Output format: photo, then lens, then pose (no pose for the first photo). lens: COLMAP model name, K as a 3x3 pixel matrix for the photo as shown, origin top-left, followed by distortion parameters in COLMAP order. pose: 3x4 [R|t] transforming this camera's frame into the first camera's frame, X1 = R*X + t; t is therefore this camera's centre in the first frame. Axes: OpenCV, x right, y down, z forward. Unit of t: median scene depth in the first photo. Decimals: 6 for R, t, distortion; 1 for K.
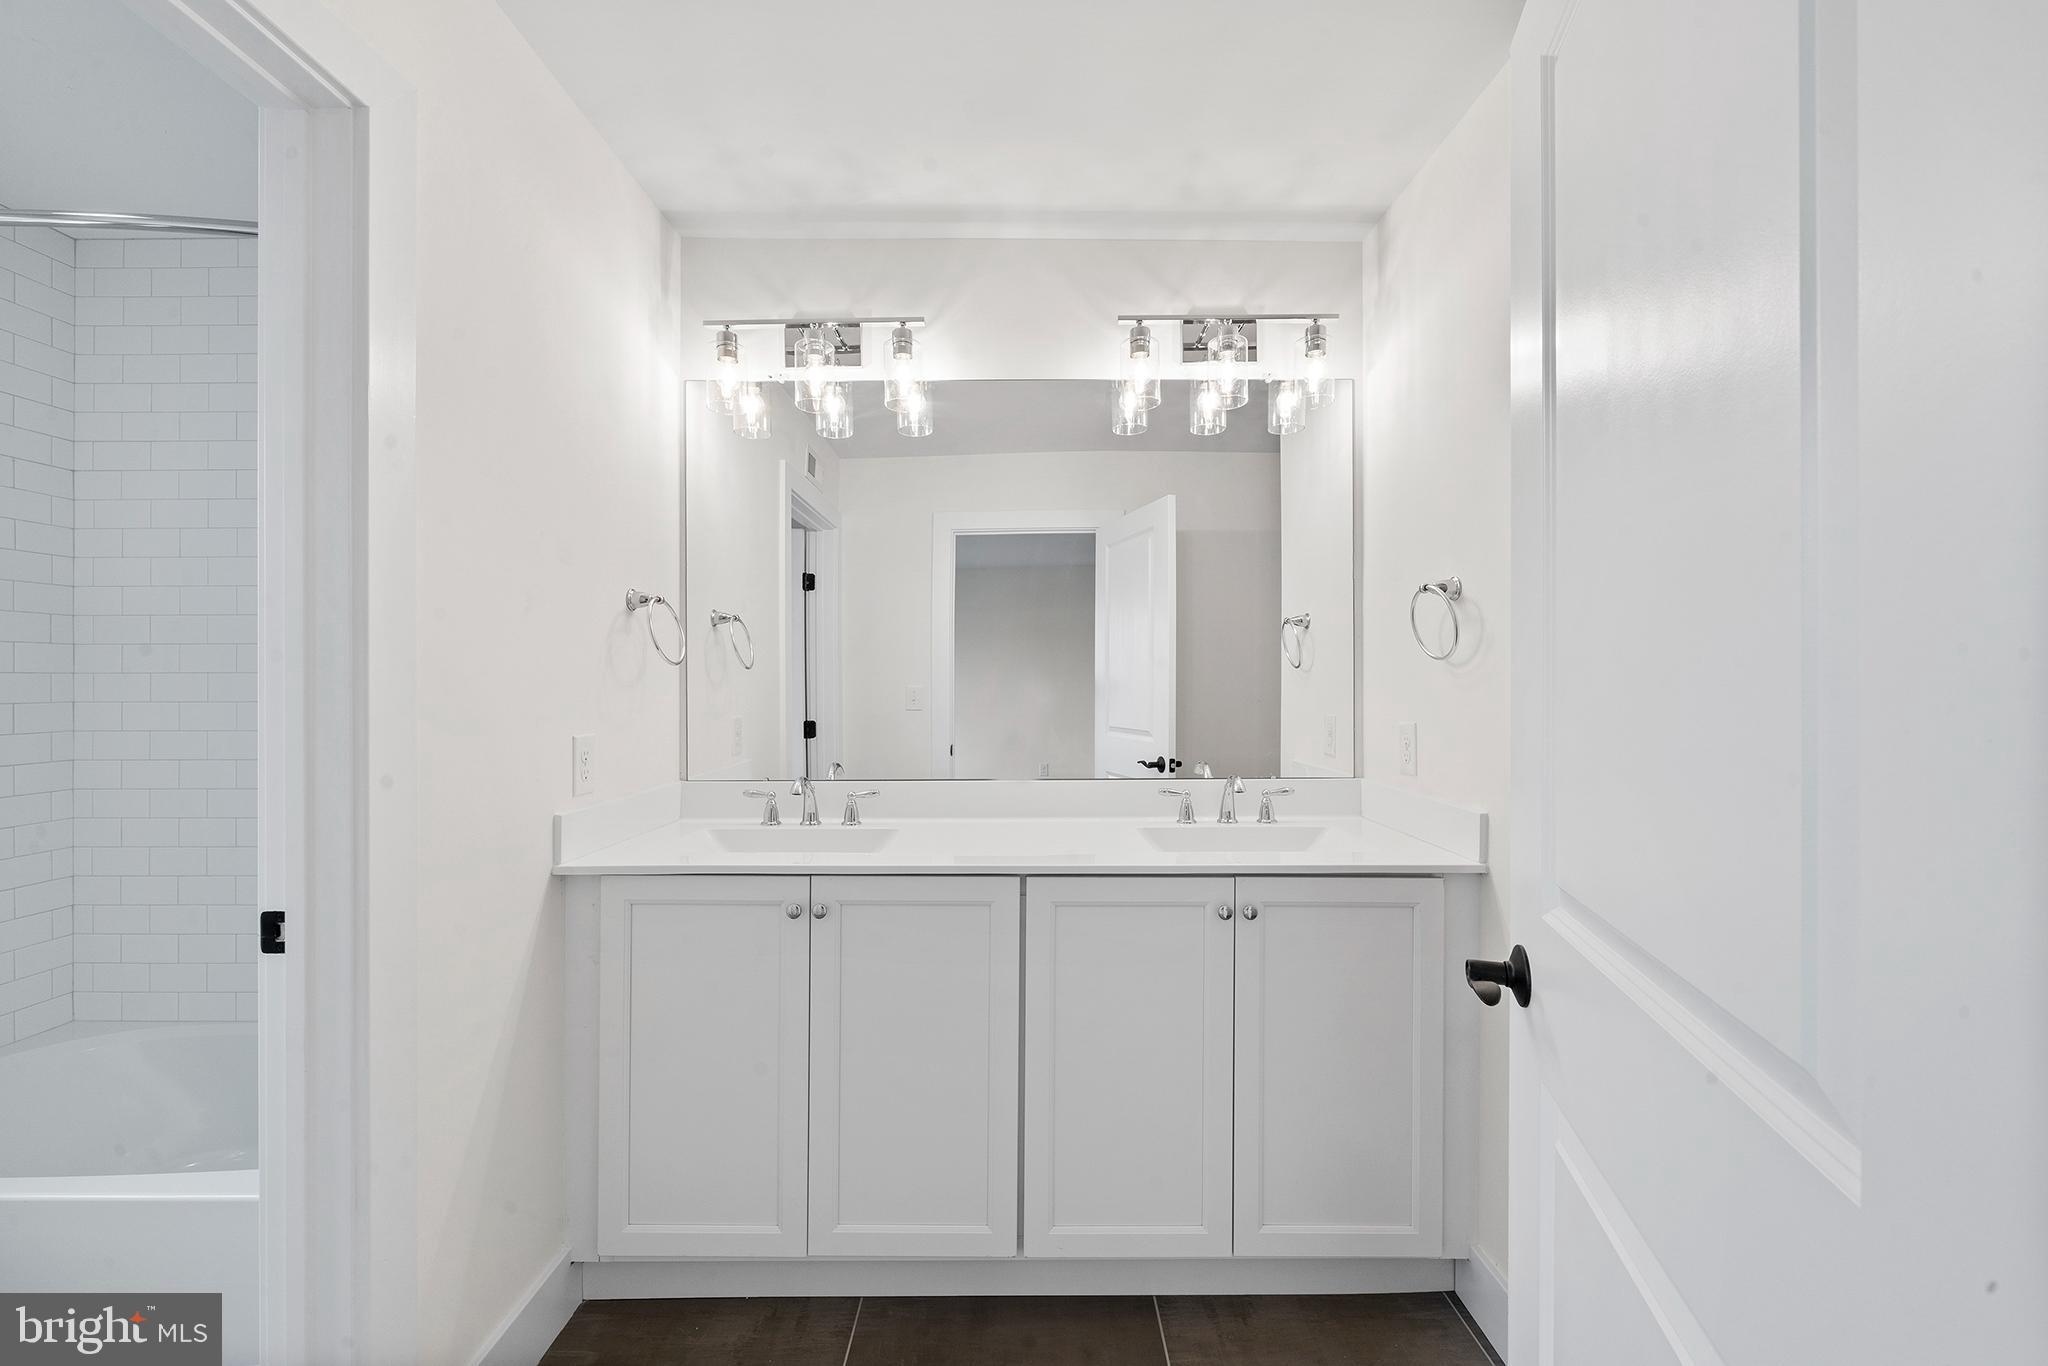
lens RADIAL K [[786.5, 0, 1022.2], [0, 786.5, 691.0], [0, 0, 1]] dist [-0.000622, -0.000018]
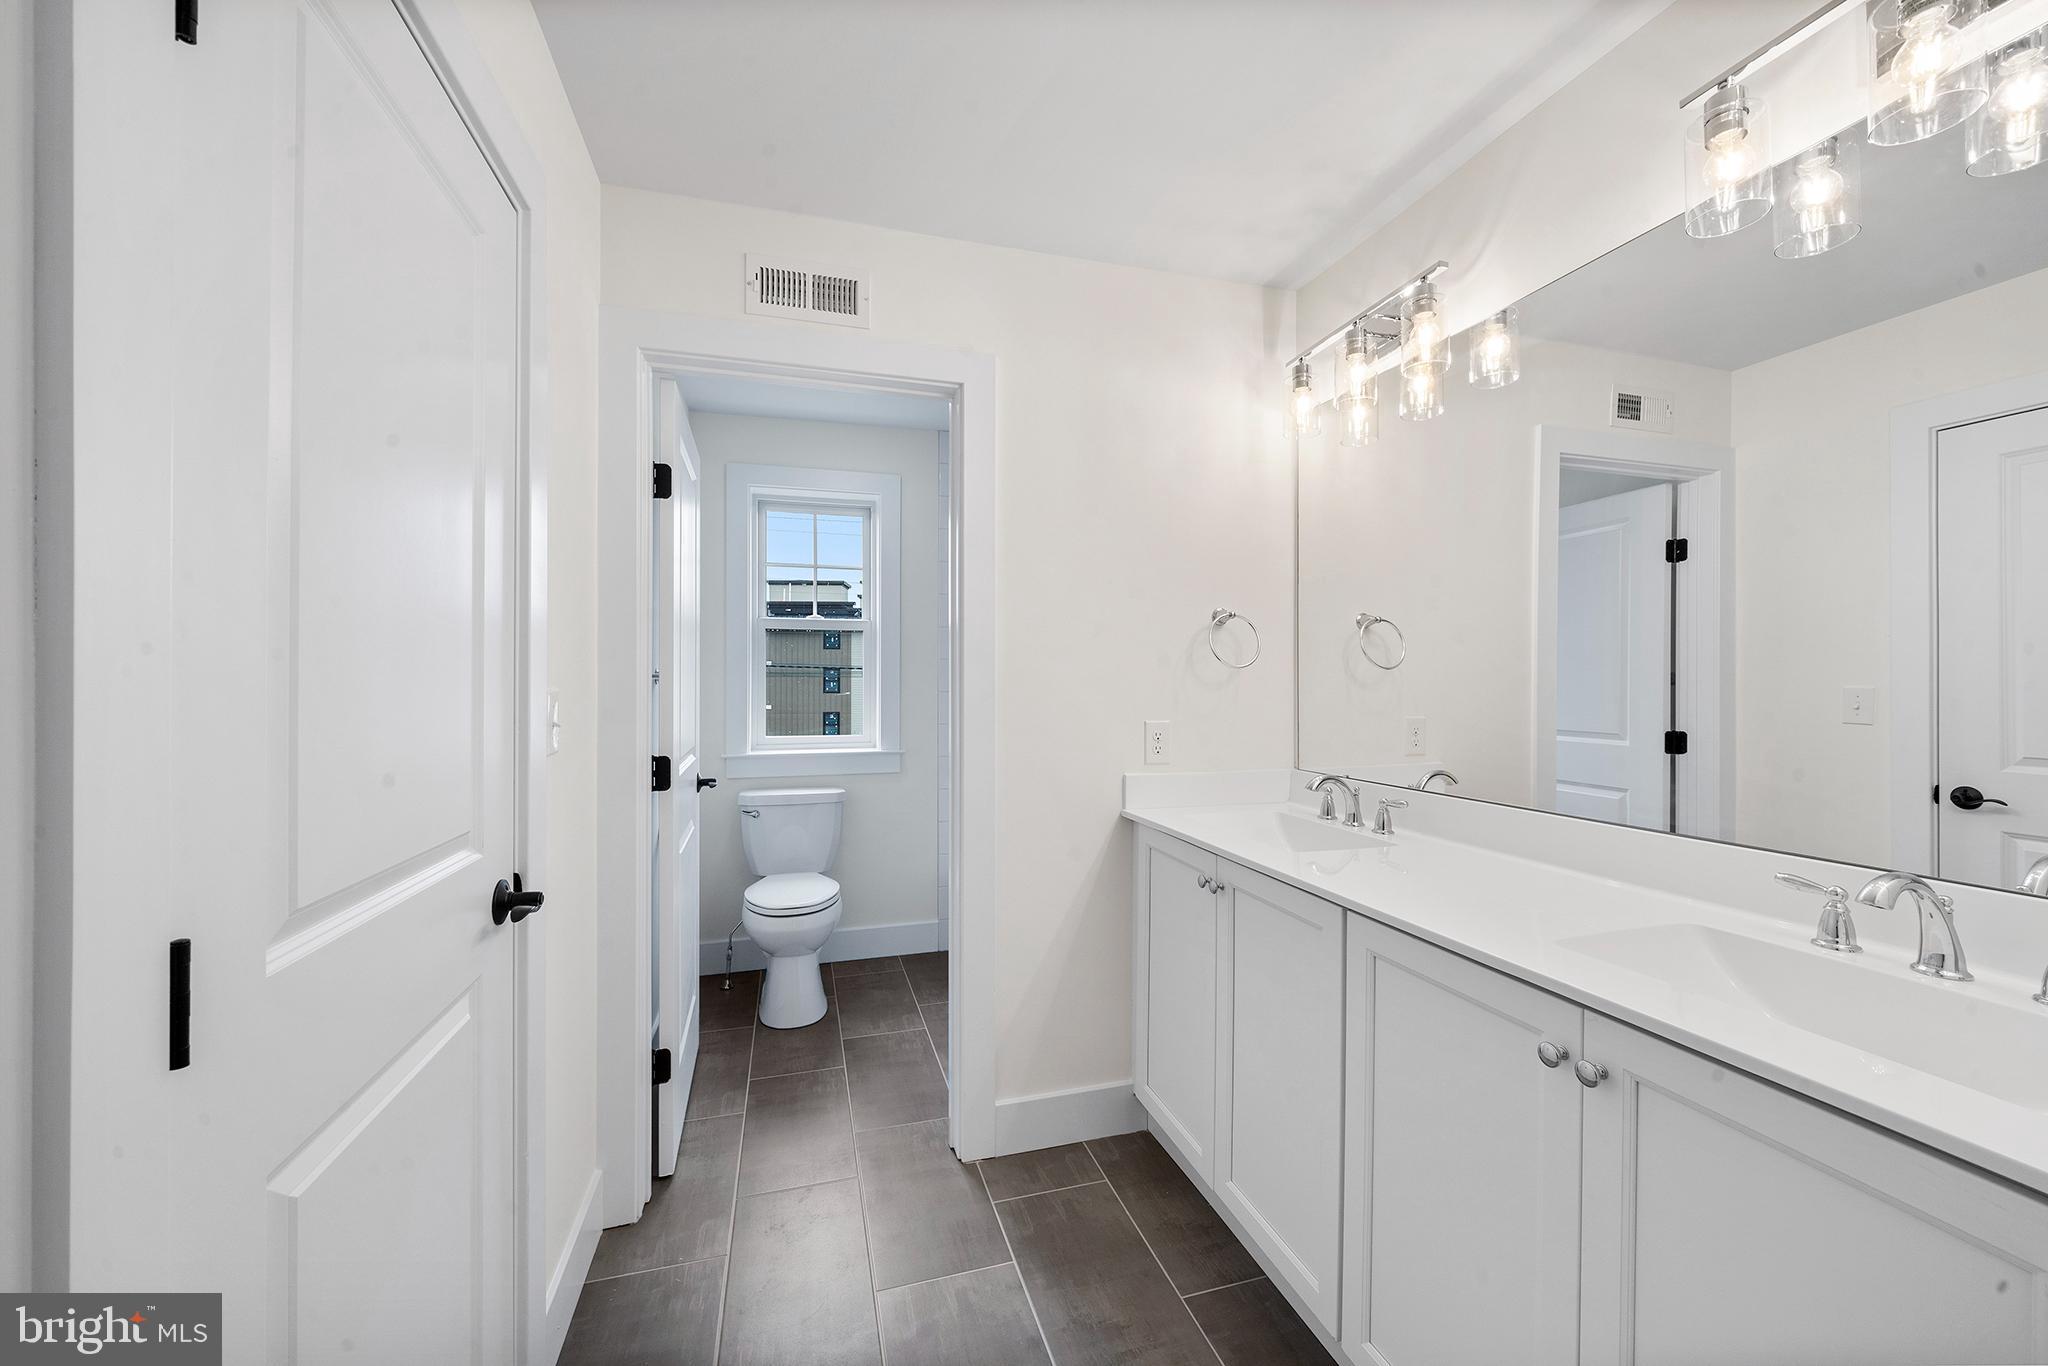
lens RADIAL K [[775.4, 0, 1029.2], [0, 775.4, 679.7], [0, 0, 1]] dist [-0.000848, -0.000080]
pose [[0.290025, -0.000390, -0.957019, 0.557746], [-0.005893, 0.999980, -0.002194, -0.010093], [0.957001, 0.006276, 0.290017, 0.323195]]
